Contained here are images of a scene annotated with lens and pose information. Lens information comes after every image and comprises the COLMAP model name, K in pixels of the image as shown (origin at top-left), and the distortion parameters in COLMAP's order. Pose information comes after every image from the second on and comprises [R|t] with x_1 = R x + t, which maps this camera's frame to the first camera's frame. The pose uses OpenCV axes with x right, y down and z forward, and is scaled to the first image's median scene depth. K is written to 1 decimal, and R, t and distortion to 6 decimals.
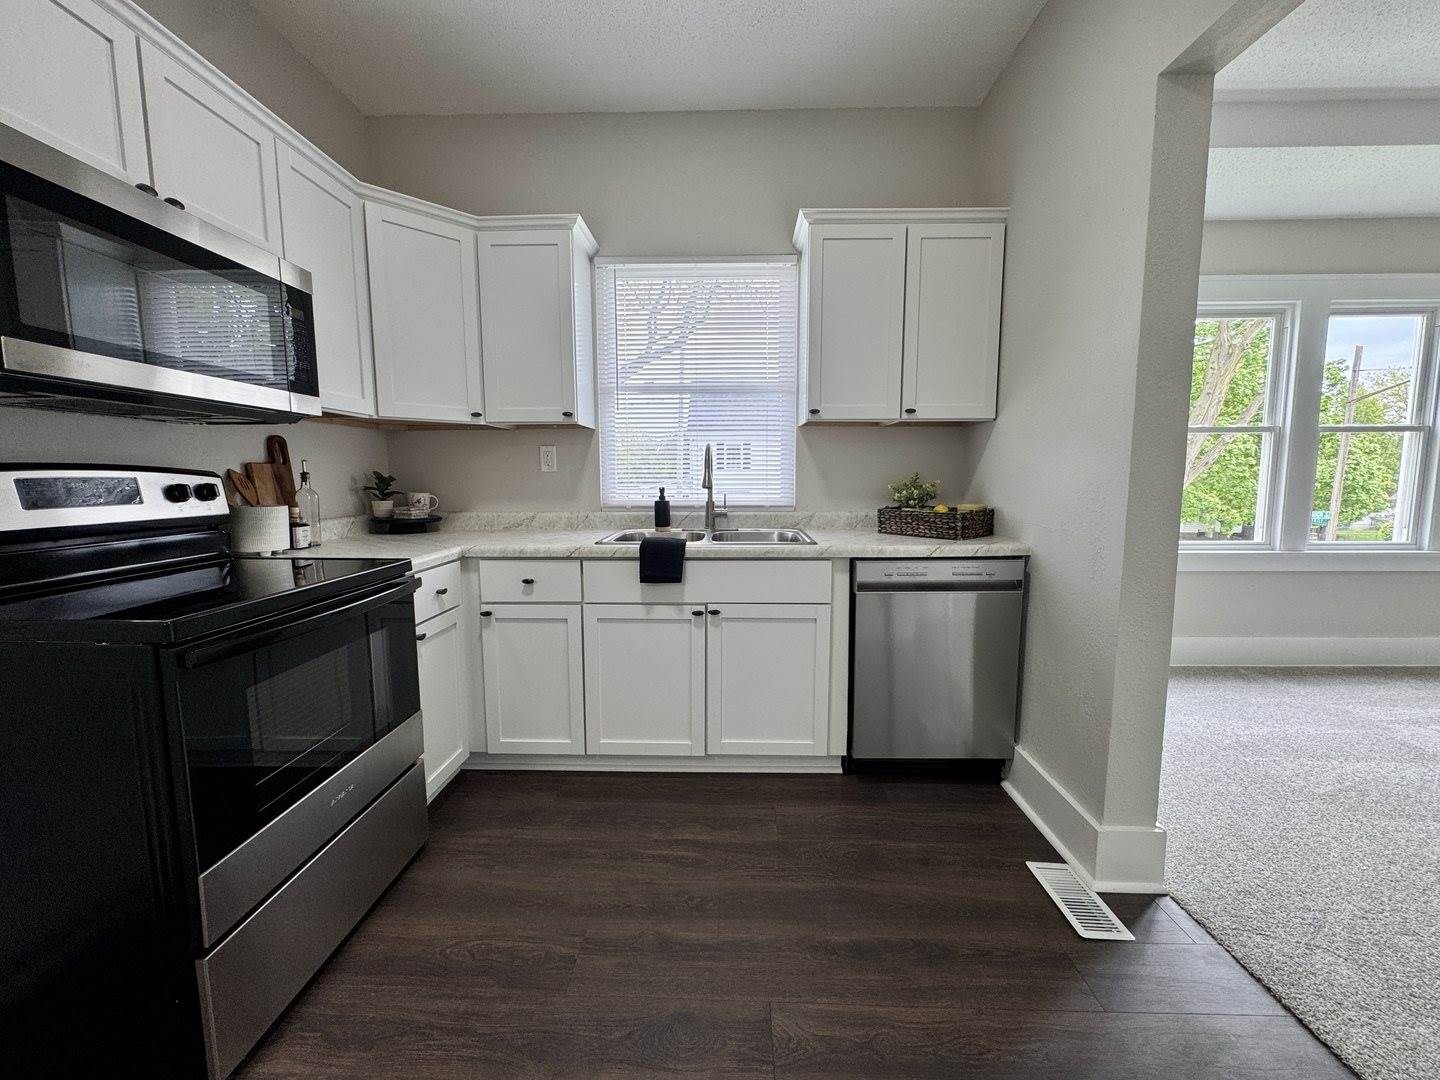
lens RADIAL K [[577.3, 0, 720.0], [0, 577.3, 540.0], [0, 0, 1]] dist [-0.011007, 0.002099]
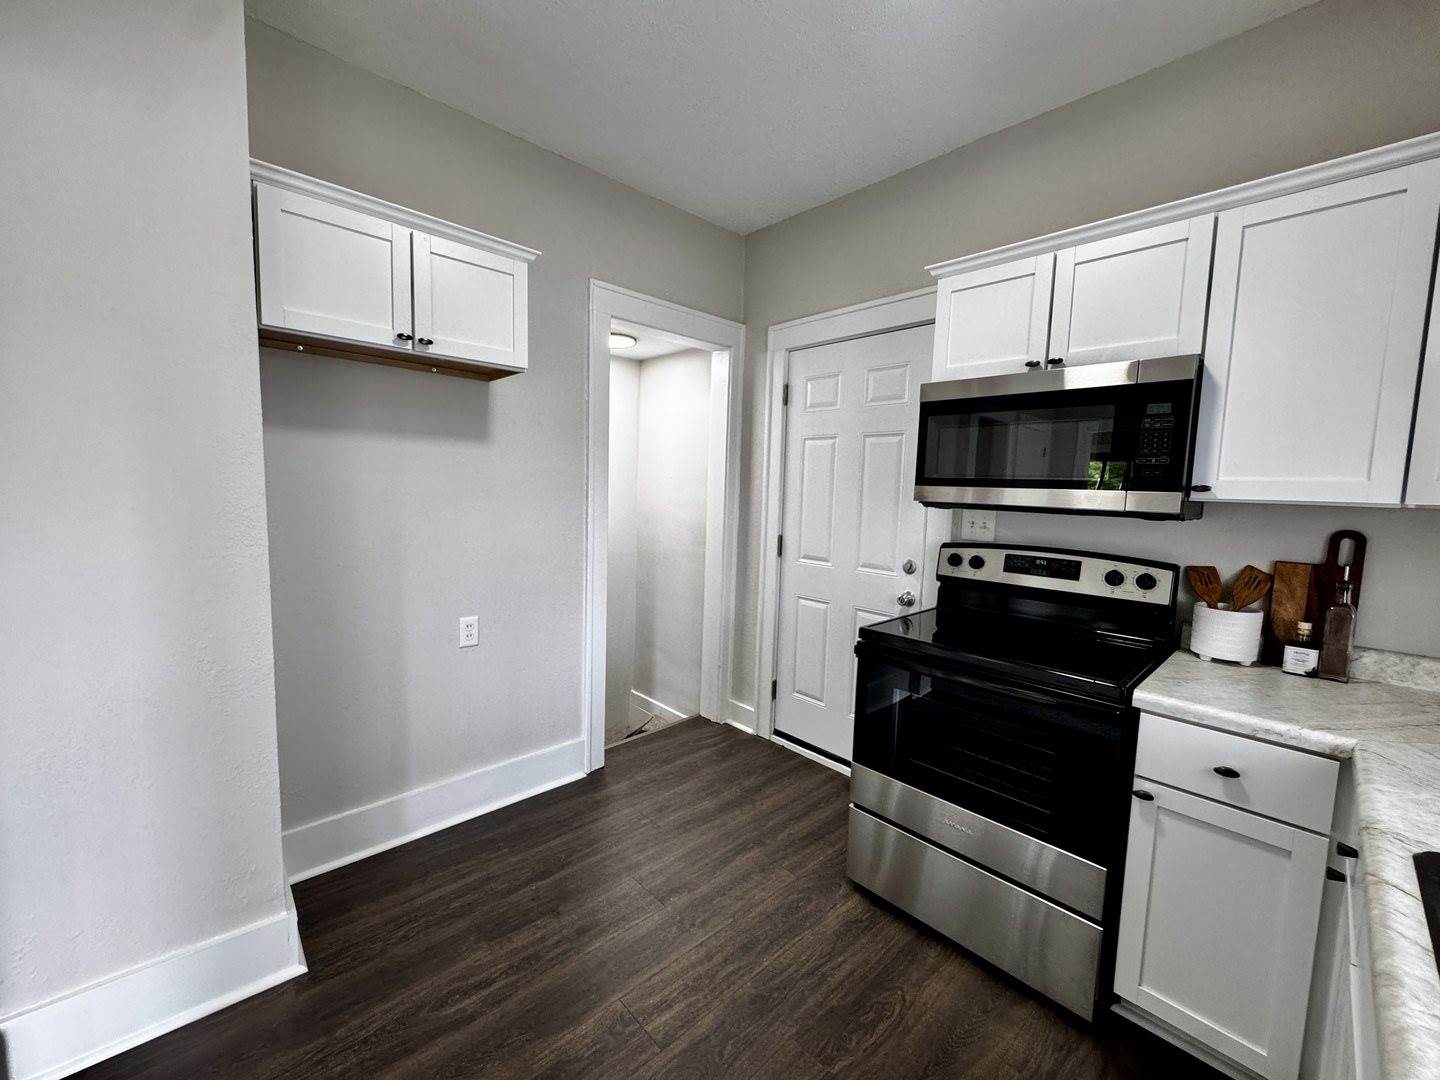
lens RADIAL K [[577.3, 0, 720.0], [0, 577.3, 540.0], [0, 0, 1]] dist [-0.011007, 0.002099]
pose [[-0.709031, 0.041876, -0.703933, 0.453402], [-0.110845, 0.979208, 0.169900, -0.258066], [0.696411, 0.198492, -0.689647, 1.173418]]
